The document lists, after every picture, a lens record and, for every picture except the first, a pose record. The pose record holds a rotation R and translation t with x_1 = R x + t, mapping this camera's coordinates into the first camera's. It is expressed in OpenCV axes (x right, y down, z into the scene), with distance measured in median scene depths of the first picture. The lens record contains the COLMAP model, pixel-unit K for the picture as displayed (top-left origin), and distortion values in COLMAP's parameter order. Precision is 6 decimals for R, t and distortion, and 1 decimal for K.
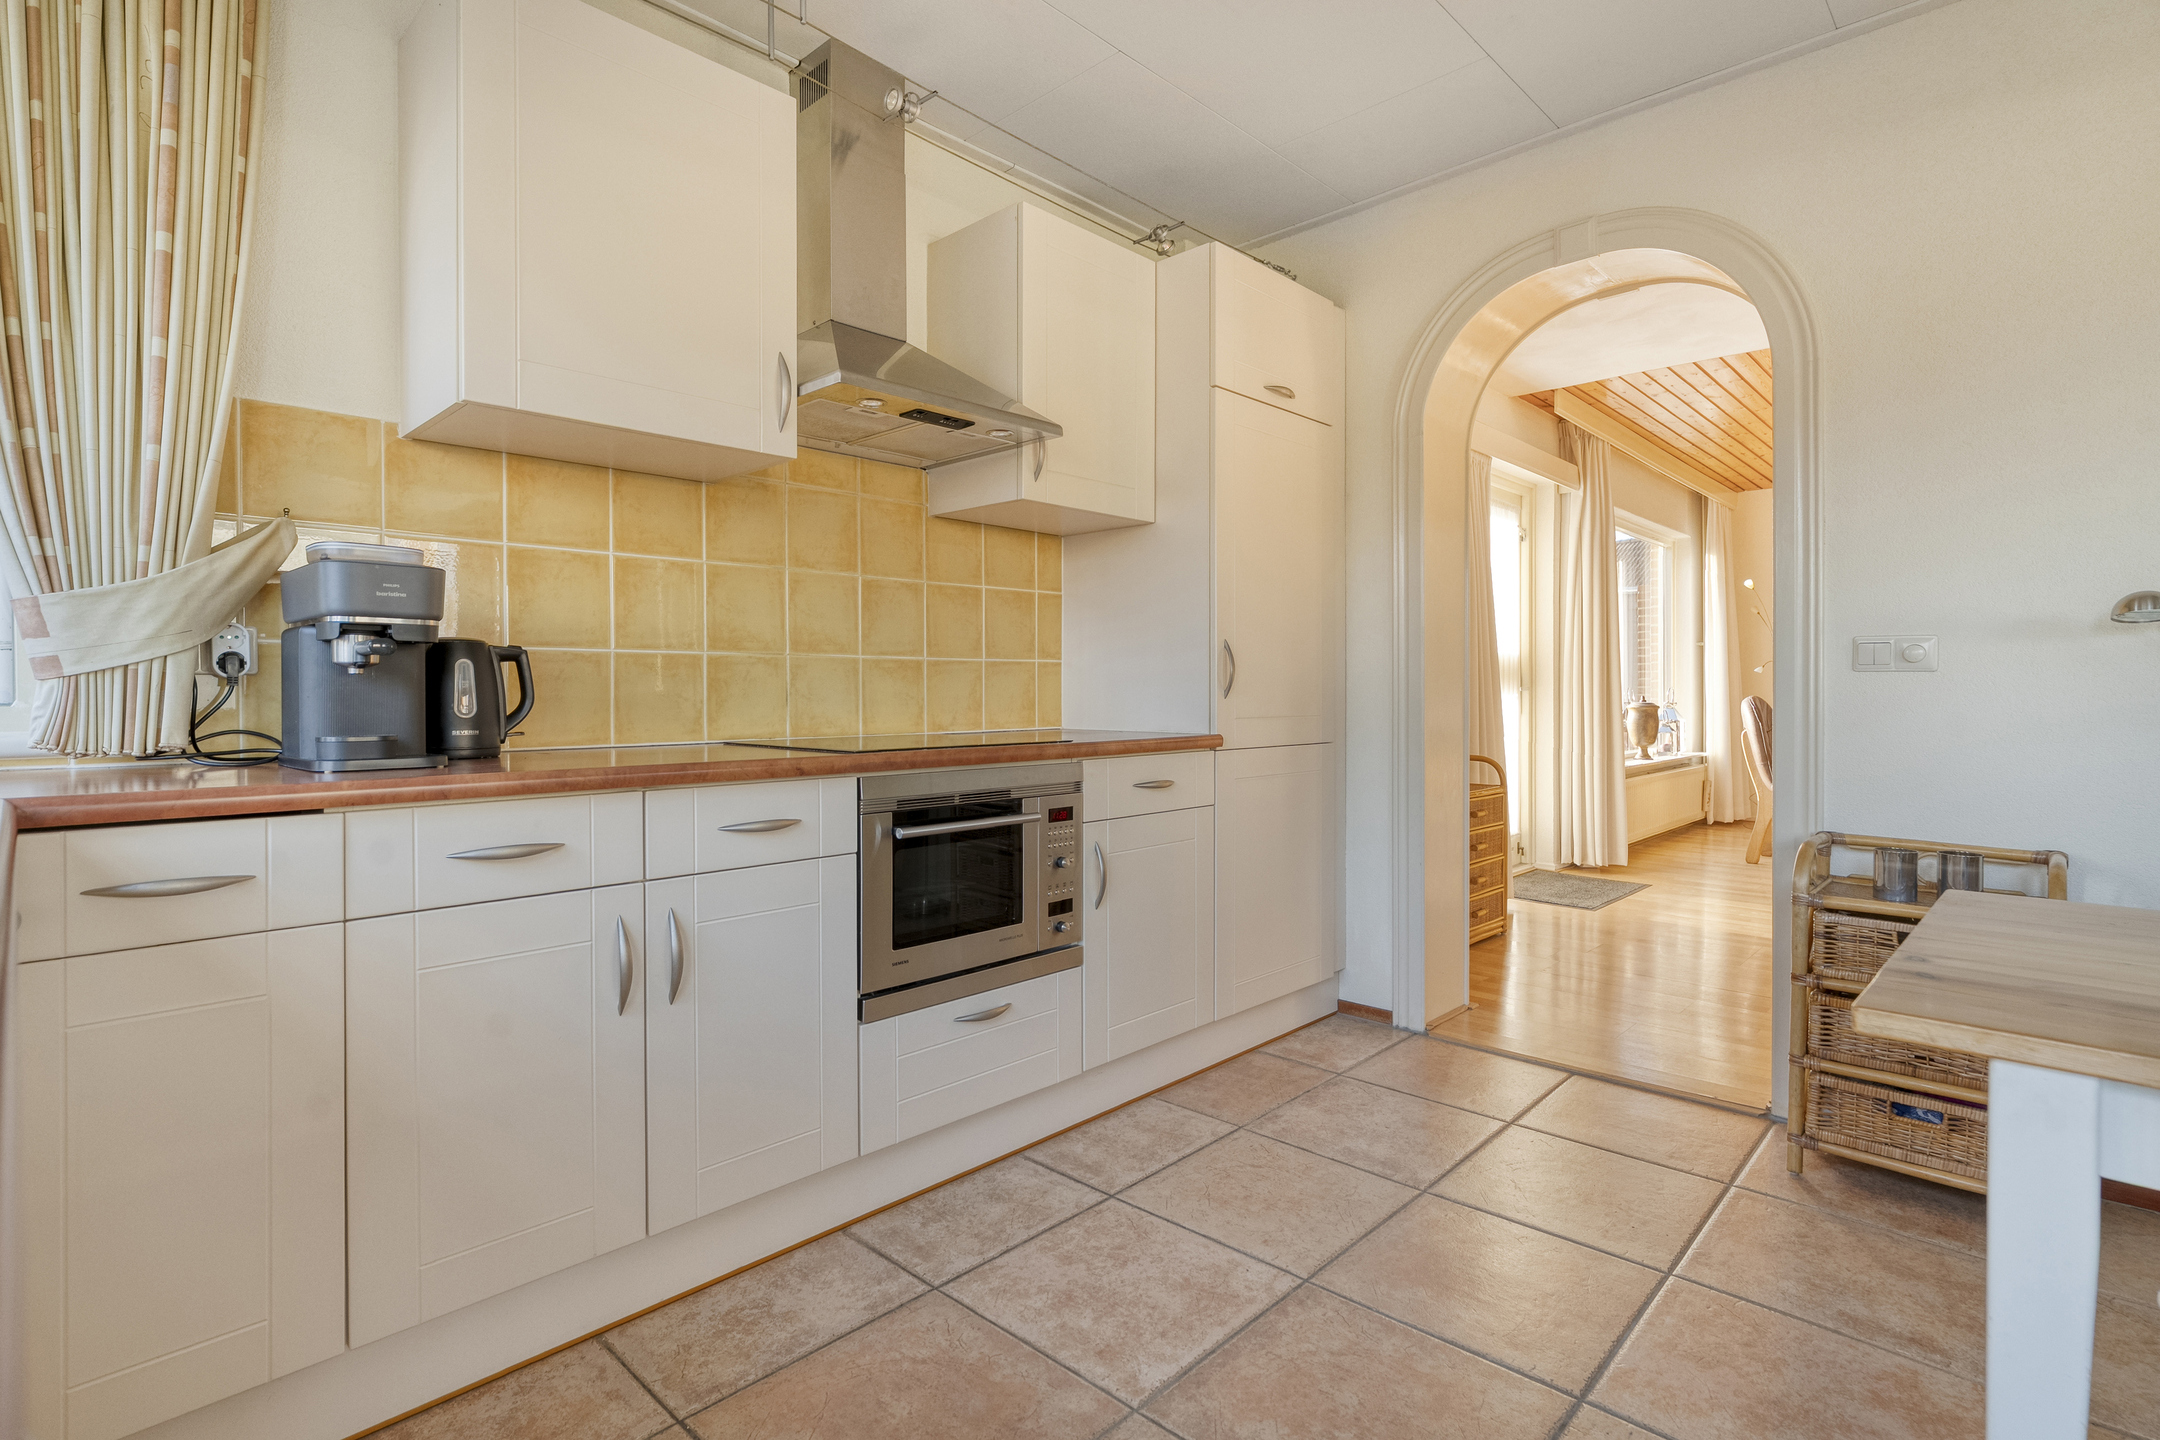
lens RADIAL K [[1041.0, 0, 1082.4], [0, 1041.0, 712.6], [0, 0, 1]] dist [-0.007641, 0.003091]
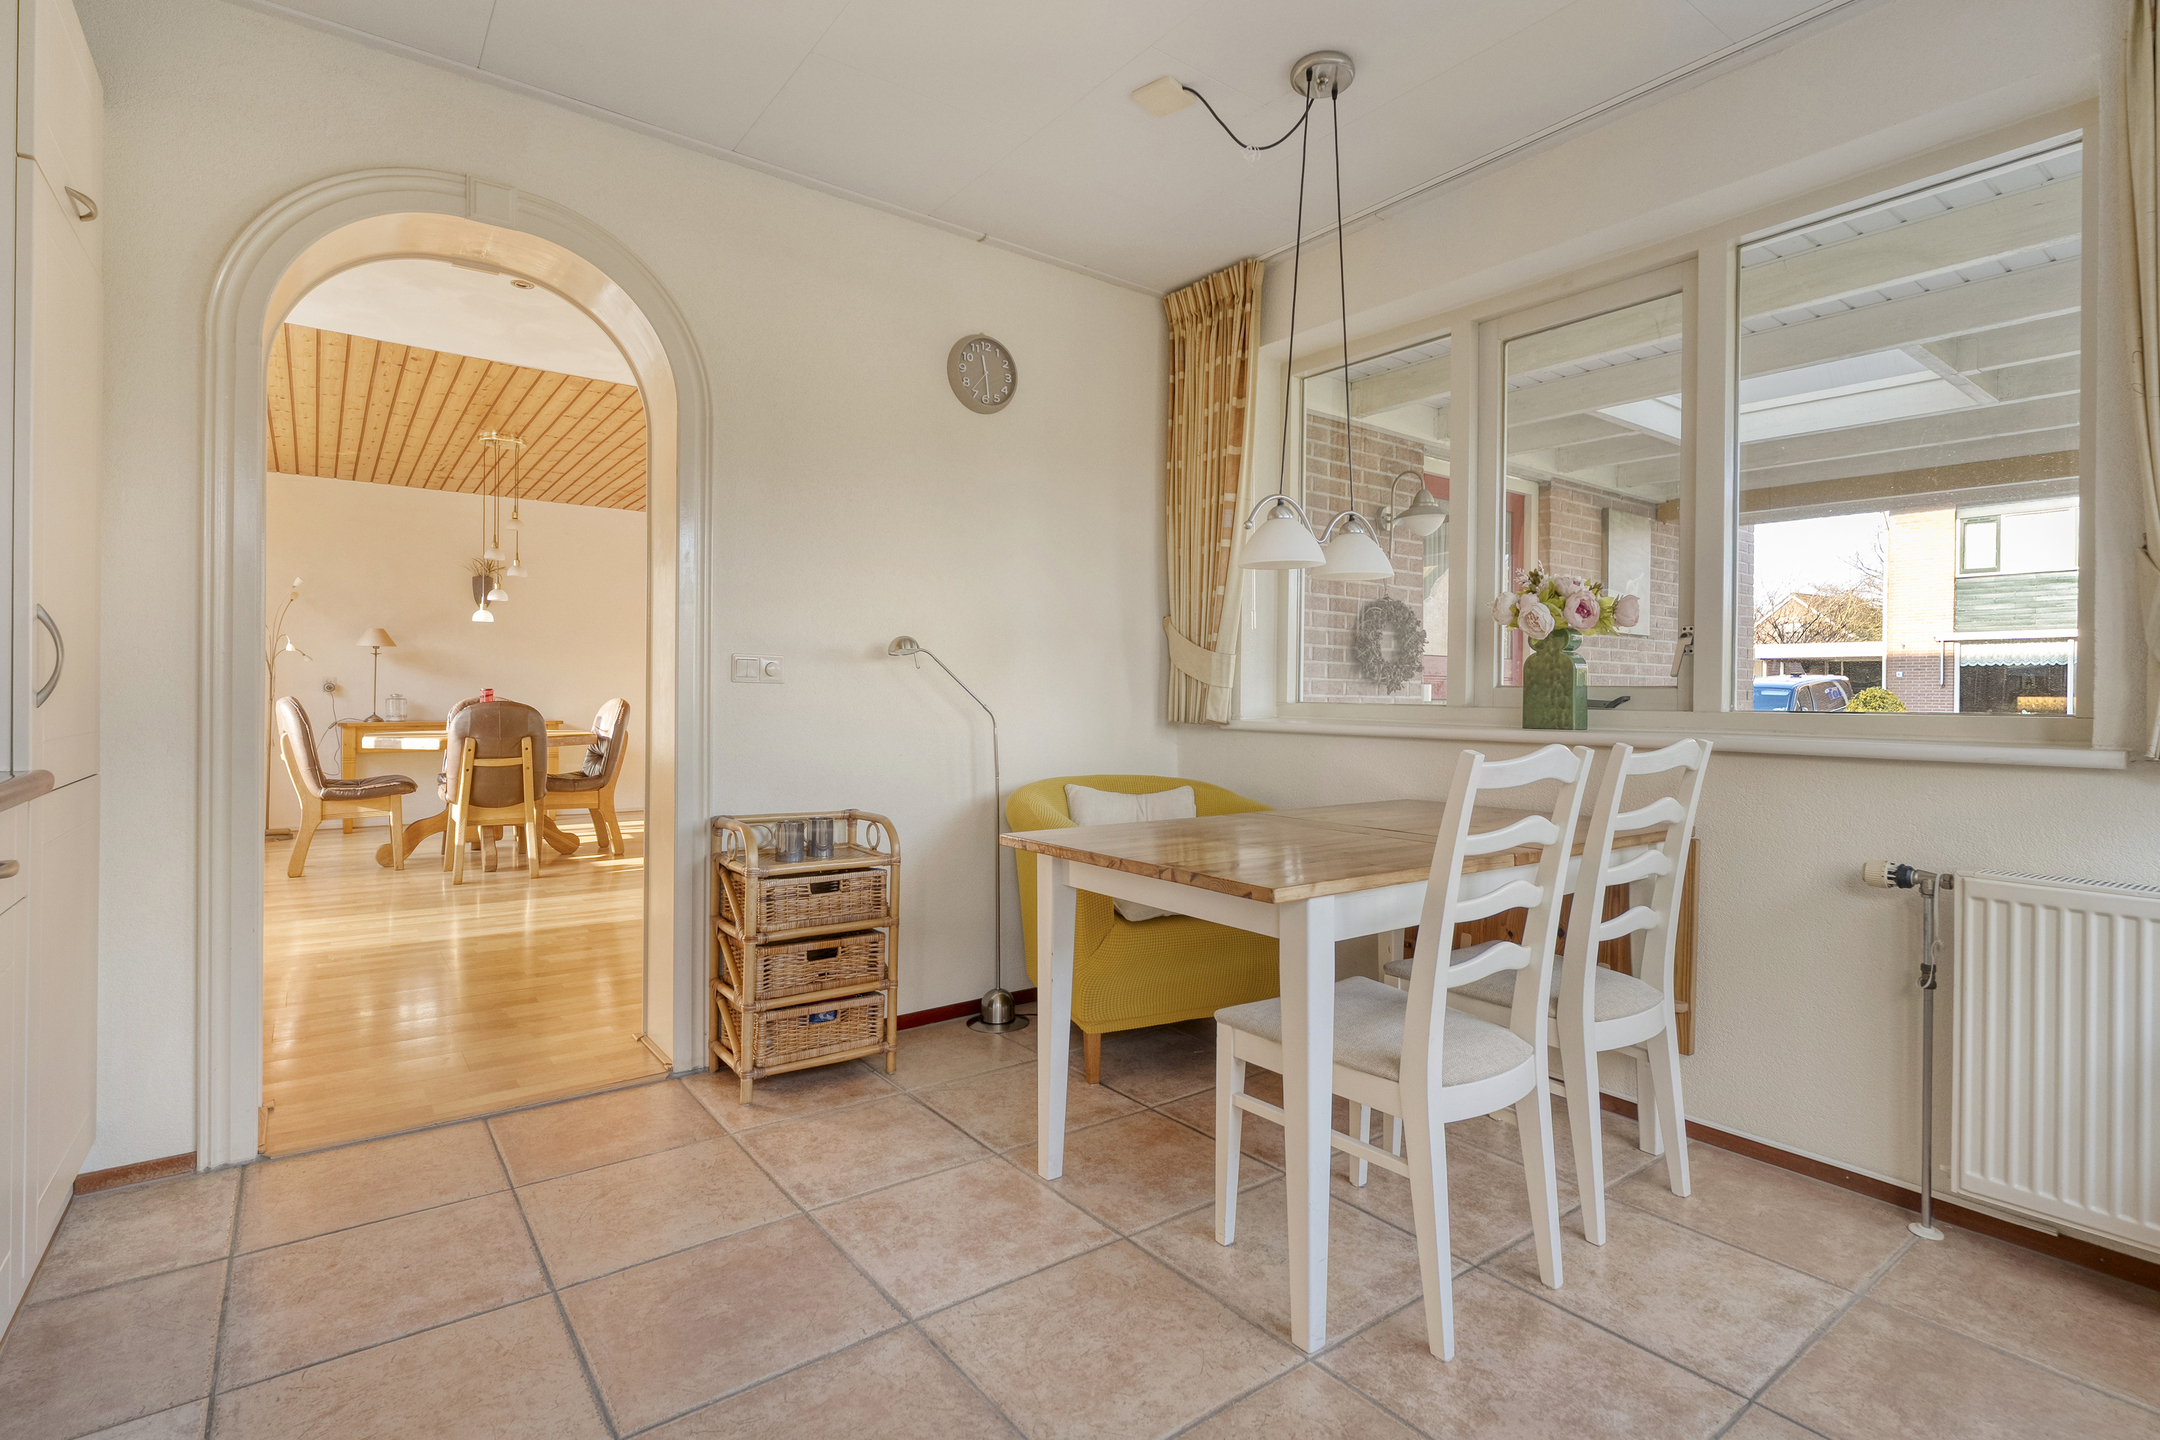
lens RADIAL K [[1033.0, 0, 1085.2], [0, 1033.0, 702.0], [0, 0, 1]] dist [0.000198, -0.000159]
pose [[0.152870, -0.000777, 0.988246, -0.433561], [0.006886, 0.999976, -0.000279, -0.014622], [-0.988222, 0.006848, 0.152872, 0.441432]]
